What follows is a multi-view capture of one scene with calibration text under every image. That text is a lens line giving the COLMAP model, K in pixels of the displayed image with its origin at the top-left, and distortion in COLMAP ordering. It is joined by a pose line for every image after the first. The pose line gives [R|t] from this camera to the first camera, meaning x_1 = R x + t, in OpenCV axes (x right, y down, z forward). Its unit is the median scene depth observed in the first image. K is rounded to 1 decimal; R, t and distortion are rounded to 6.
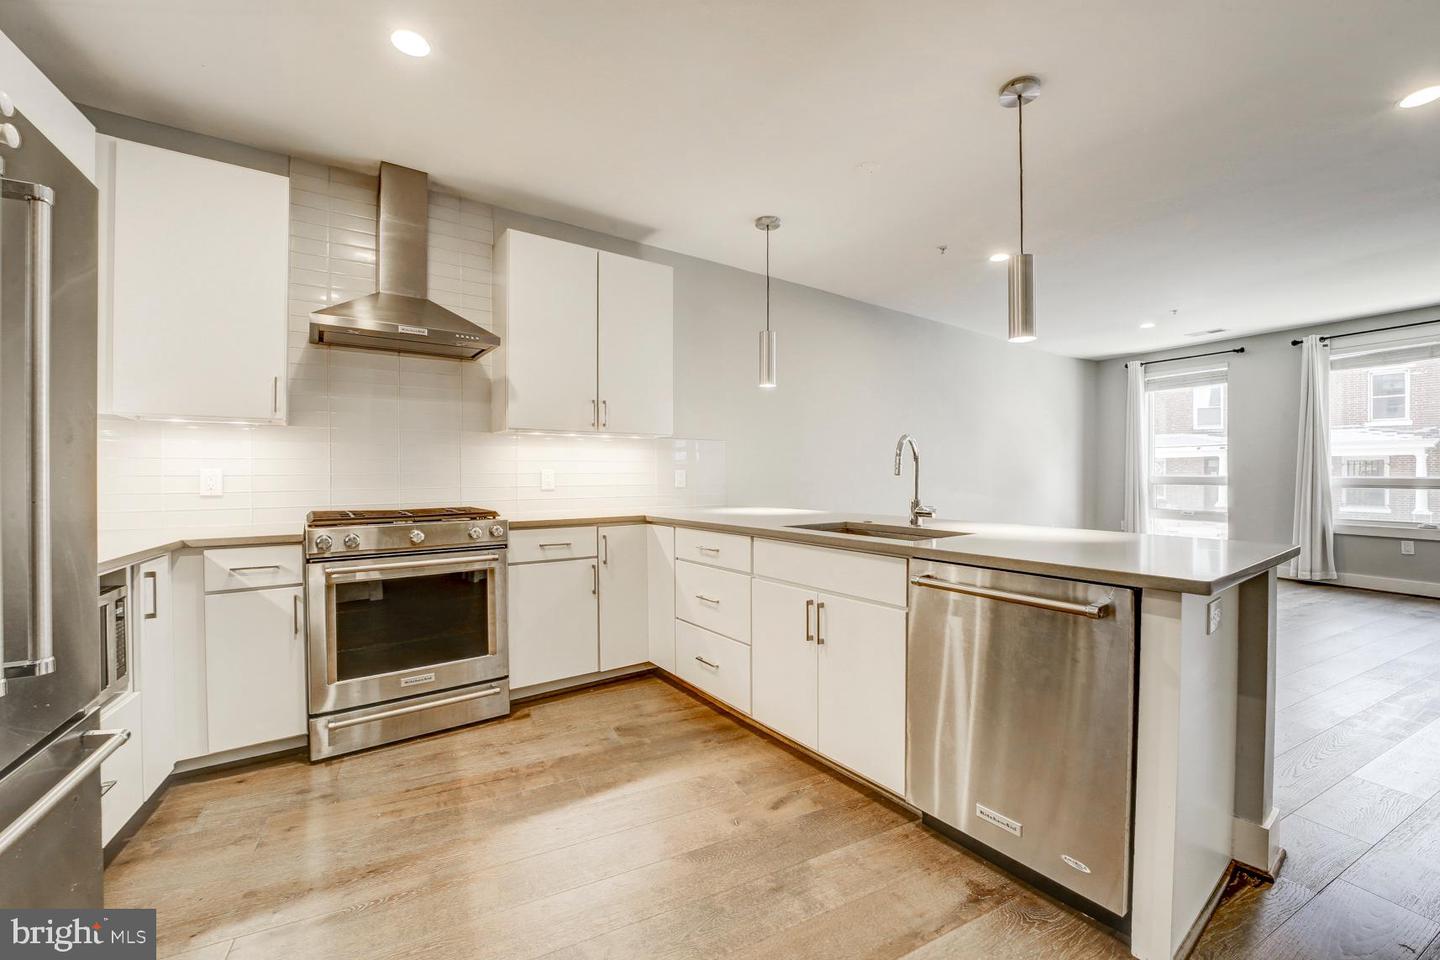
lens RADIAL K [[568.6, 0, 731.7], [0, 568.6, 474.2], [0, 0, 1]] dist [-0.019629, 0.003727]
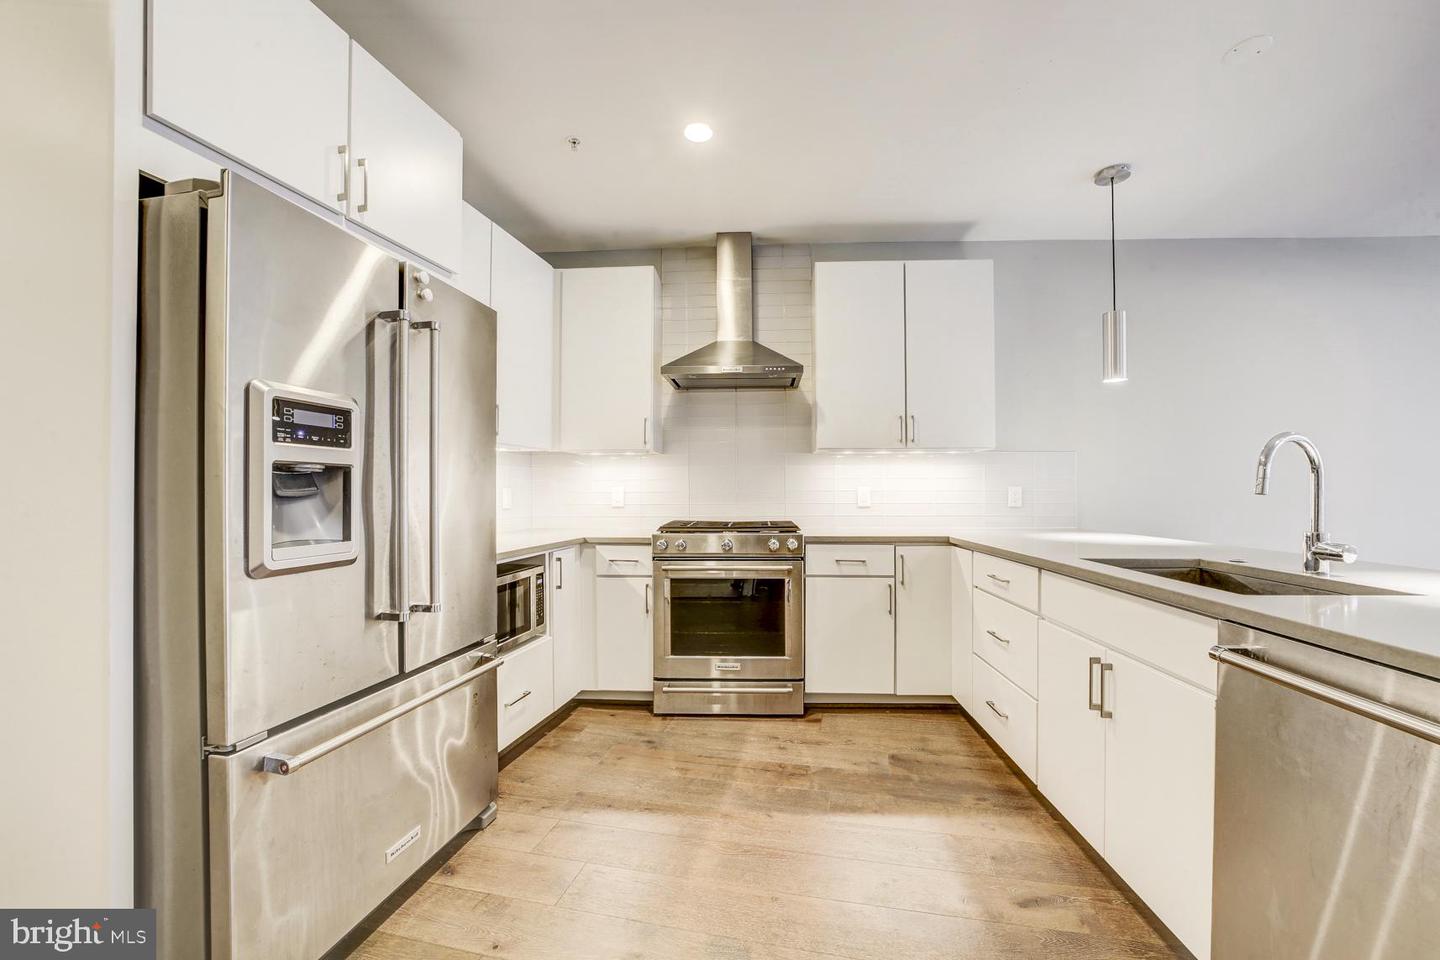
lens RADIAL K [[568.6, 0, 750.1], [0, 568.6, 489.1], [0, 0, 1]] dist [-0.019629, 0.003727]
pose [[0.783526, -0.001319, -0.621357, 0.215745], [-0.000634, 0.999996, -0.002922, -0.001789], [0.621358, 0.002683, 0.783522, 0.100495]]
